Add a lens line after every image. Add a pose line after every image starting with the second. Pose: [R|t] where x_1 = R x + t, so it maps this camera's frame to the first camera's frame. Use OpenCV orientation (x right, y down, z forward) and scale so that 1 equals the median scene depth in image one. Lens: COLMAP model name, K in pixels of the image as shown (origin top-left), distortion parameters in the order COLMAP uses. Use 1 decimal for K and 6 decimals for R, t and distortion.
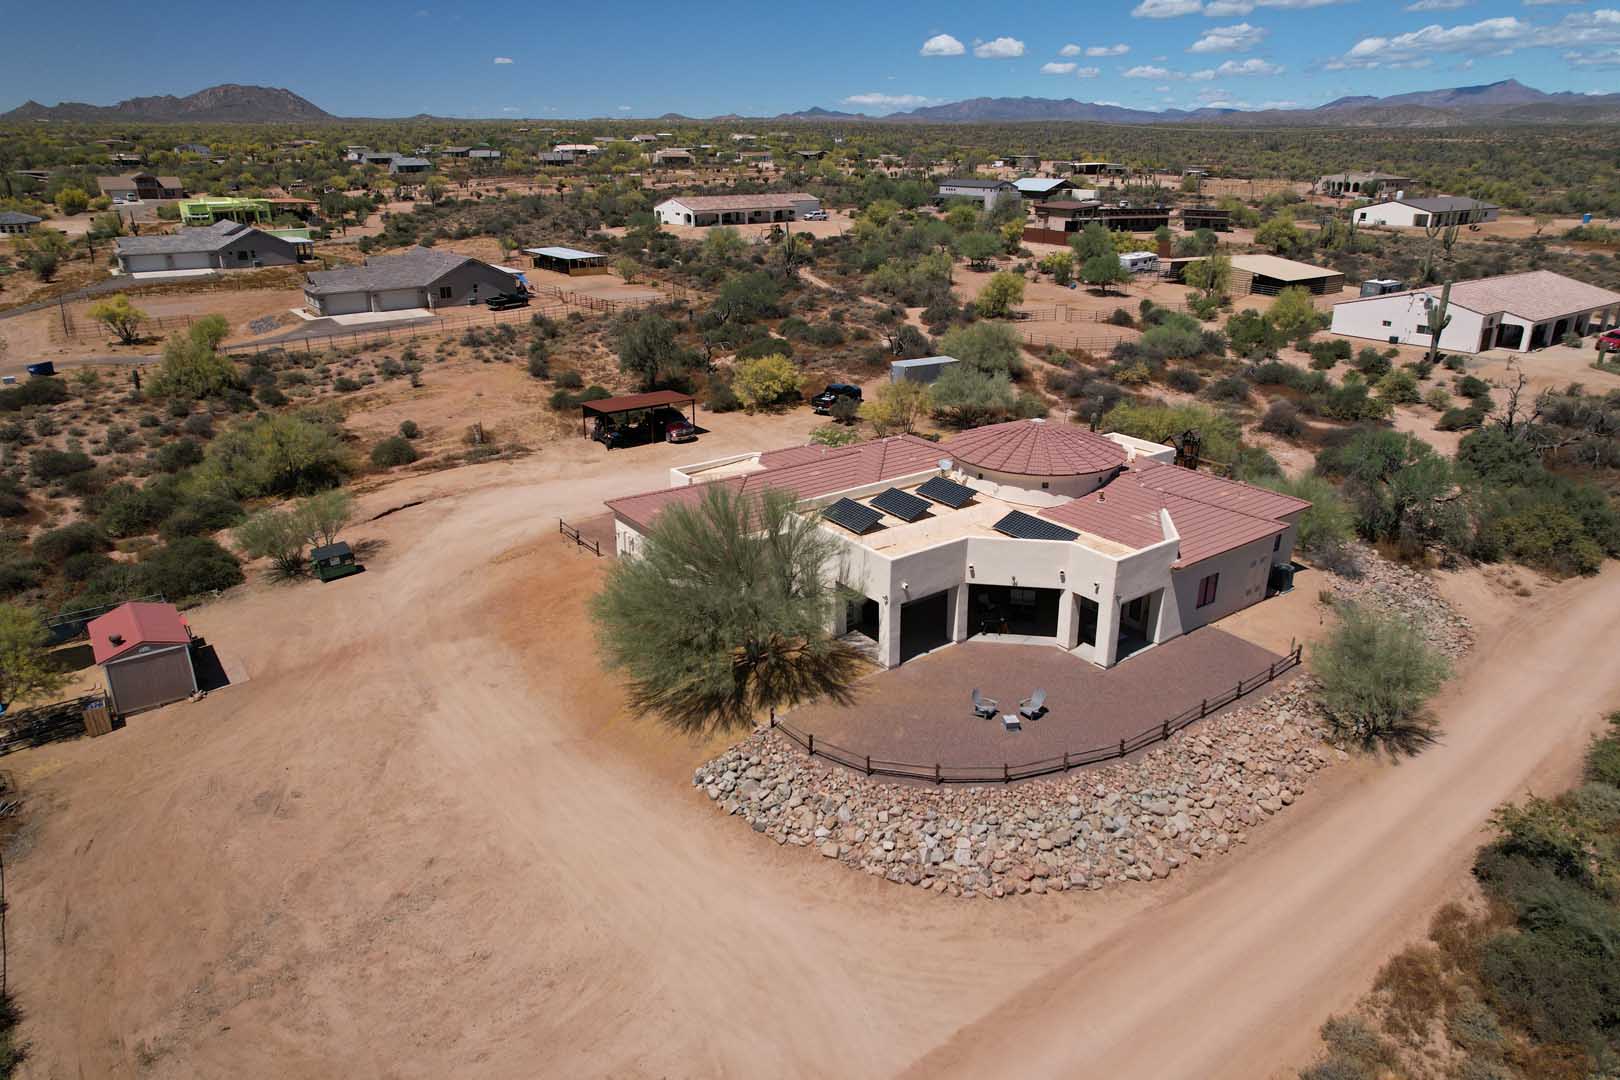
lens RADIAL K [[1035.5, 0, 809.5], [0, 1035.5, 540.2], [0, 0, 1]] dist [-0.069692, 0.058929]
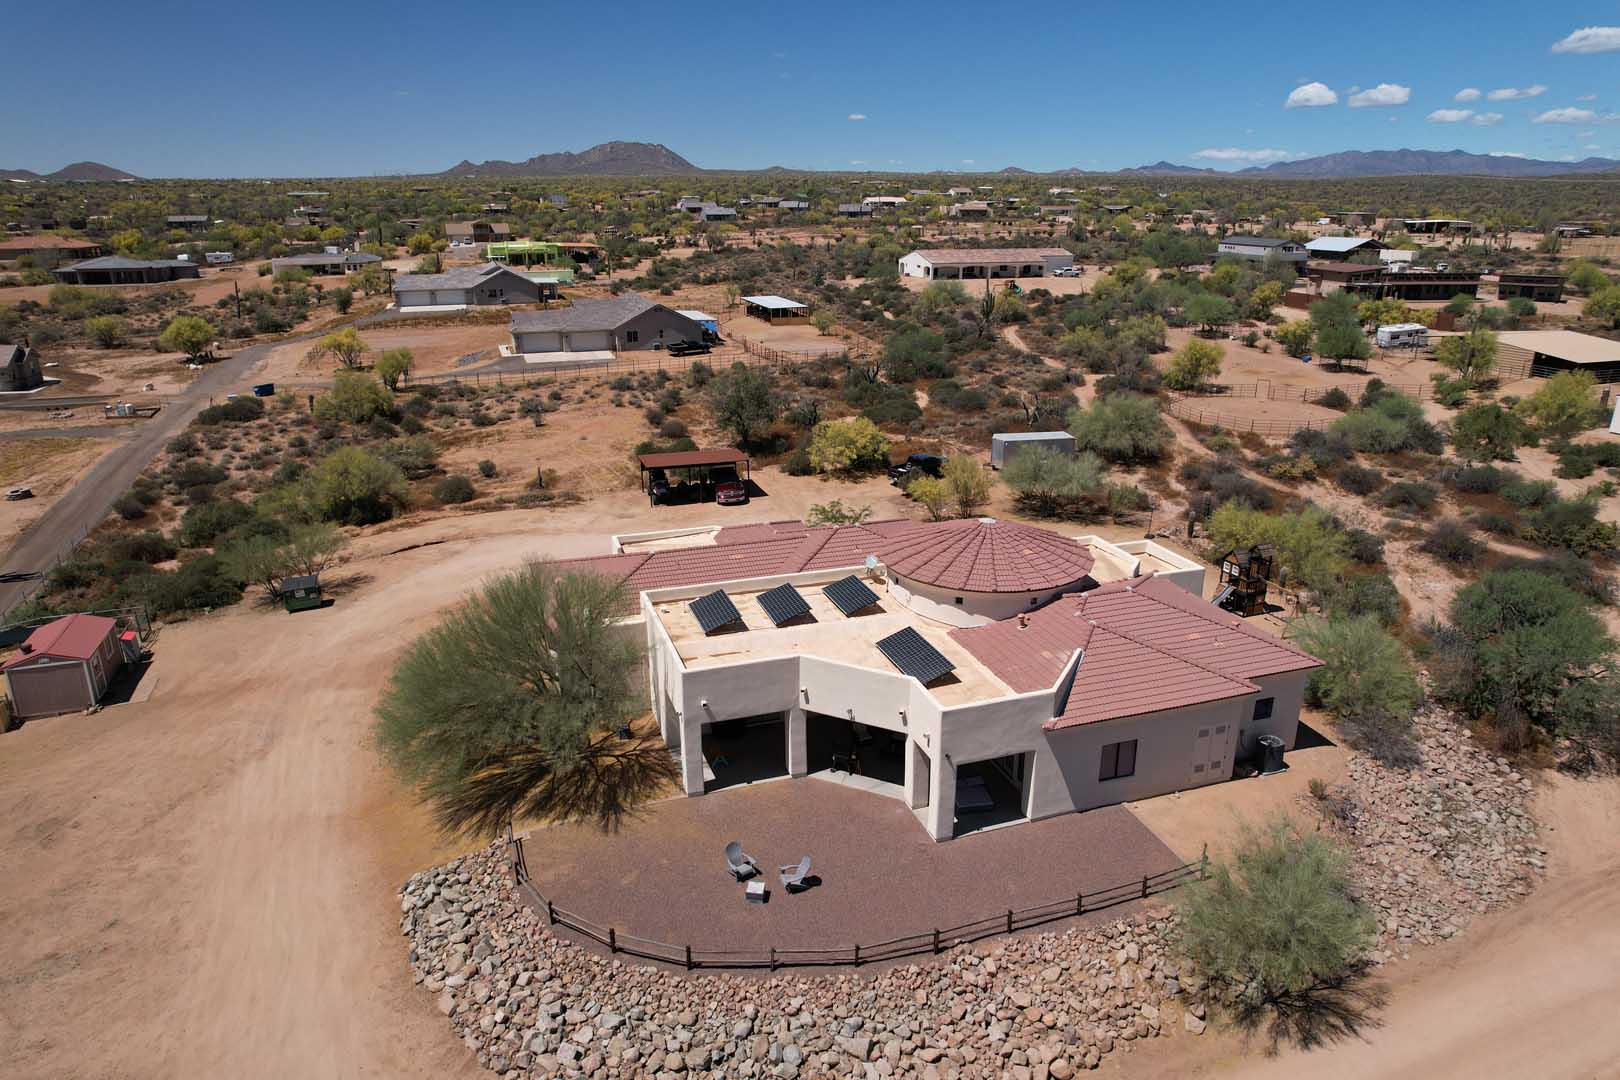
lens RADIAL K [[1035.5, 0, 811.5], [0, 1035.5, 546.6], [0, 0, 1]] dist [-0.069692, 0.058929]
pose [[0.952502, 0.097504, -0.288502, 0.245566], [-0.109070, 0.993738, -0.024250, -0.044316], [0.284332, 0.054565, 0.957172, 0.118002]]
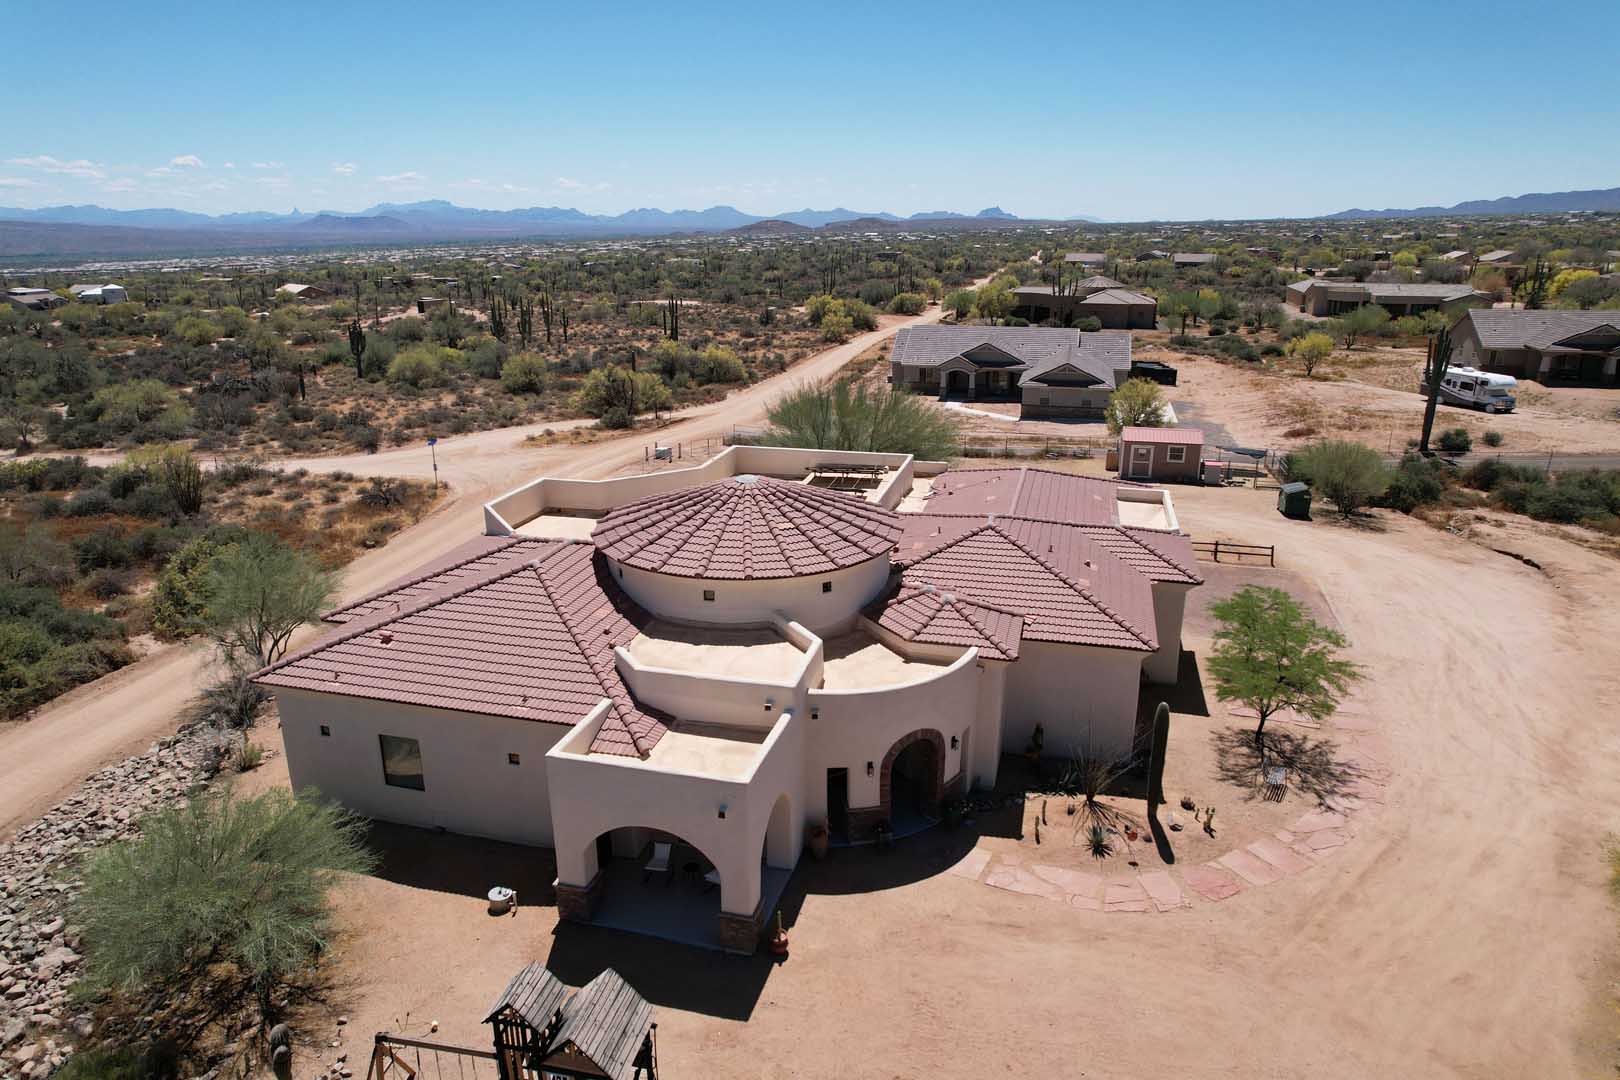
lens RADIAL K [[1035.5, 0, 812.7], [0, 1035.5, 538.7], [0, 0, 1]] dist [-0.069692, 0.058929]
pose [[-0.778483, 0.193335, -0.597148, 0.406110], [-0.219534, 0.807419, 0.547612, -0.307542], [0.588021, 0.557402, -0.586118, 1.027010]]
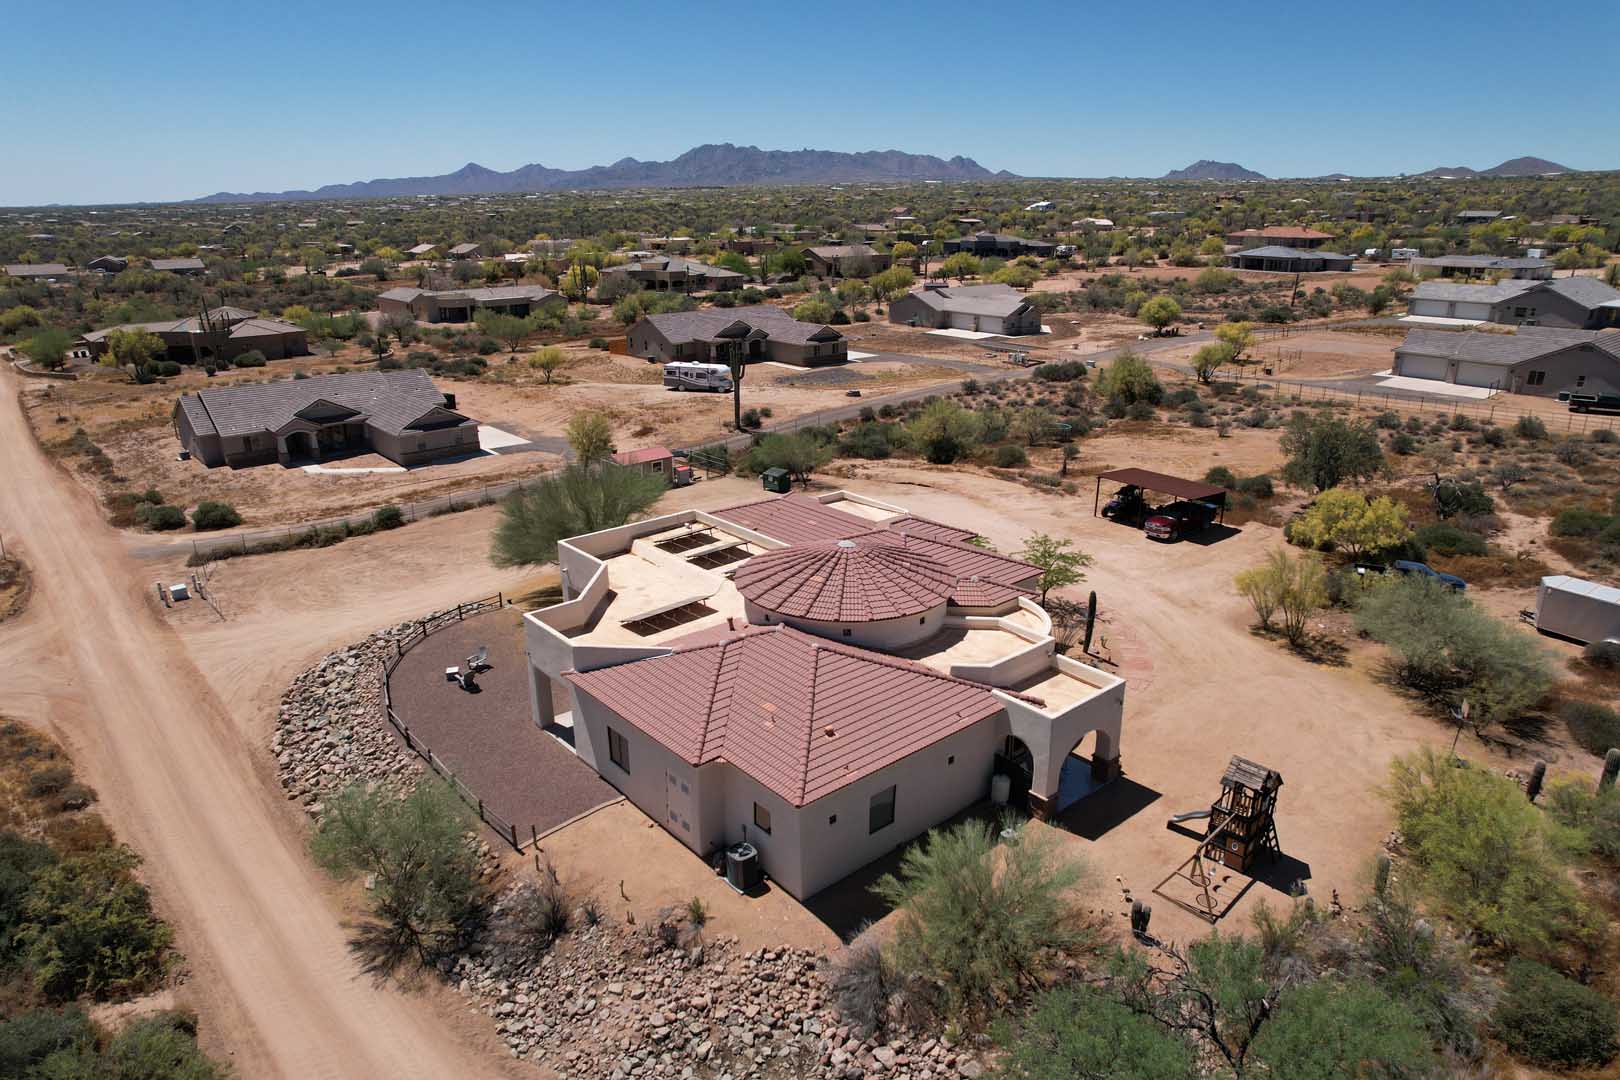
lens RADIAL K [[1035.5, 0, 808.5], [0, 1035.5, 540.7], [0, 0, 1]] dist [-0.069692, 0.058929]
pose [[0.078797, 0.319180, -0.944412, 0.727991], [-0.357388, 0.893431, 0.272131, -0.243186], [0.930626, 0.316078, 0.184471, 0.614380]]
